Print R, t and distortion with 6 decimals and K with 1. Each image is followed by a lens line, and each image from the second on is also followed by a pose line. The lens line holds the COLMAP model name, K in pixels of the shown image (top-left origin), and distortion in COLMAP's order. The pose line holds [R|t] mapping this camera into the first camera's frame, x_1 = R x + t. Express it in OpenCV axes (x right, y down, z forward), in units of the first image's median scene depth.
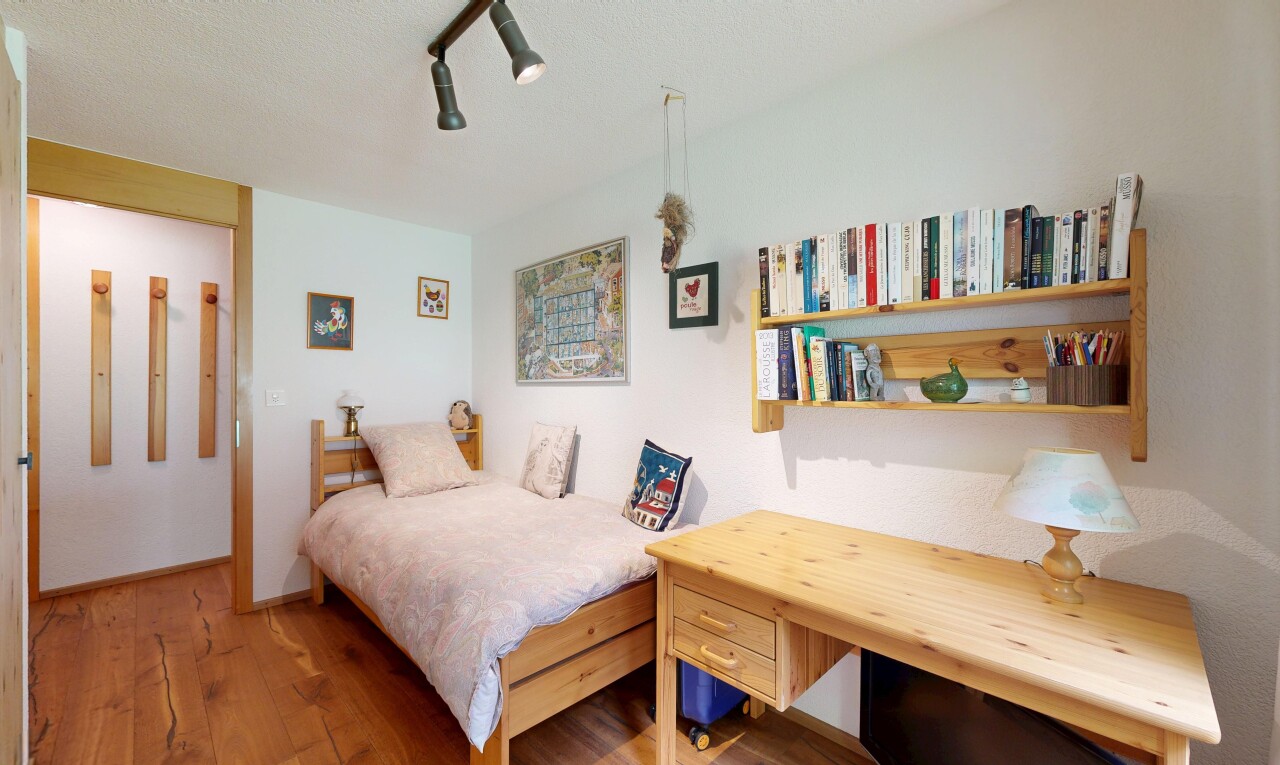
lens RADIAL K [[499.1, 0, 640.5], [0, 499.1, 385.8], [0, 0, 1]] dist [-0.001172, 0.000536]
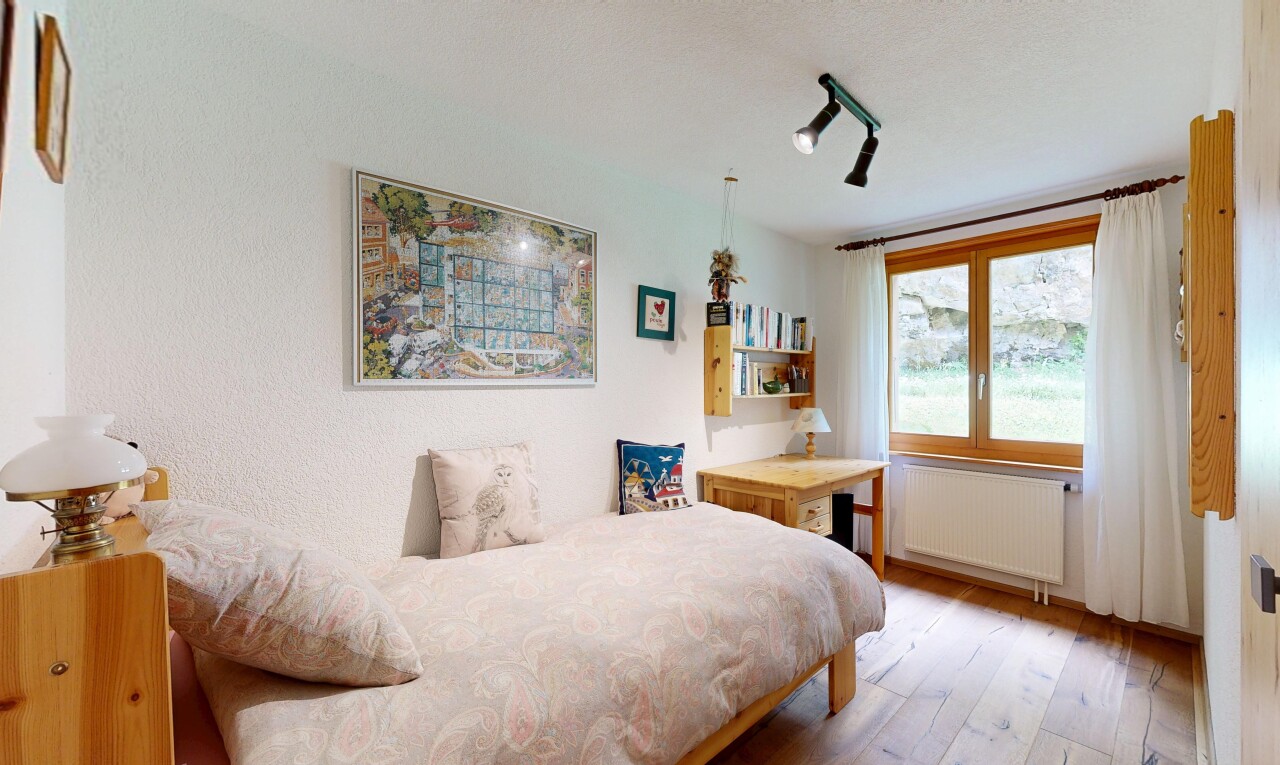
lens RADIAL K [[499.1, 0, 640.5], [0, 499.1, 385.8], [0, 0, 1]] dist [-0.001172, 0.000536]
pose [[0.035614, -0.003807, 0.999358, -0.917620], [0.002352, 0.999990, 0.003726, -0.006853], [-0.999363, 0.002217, 0.035622, 0.825561]]
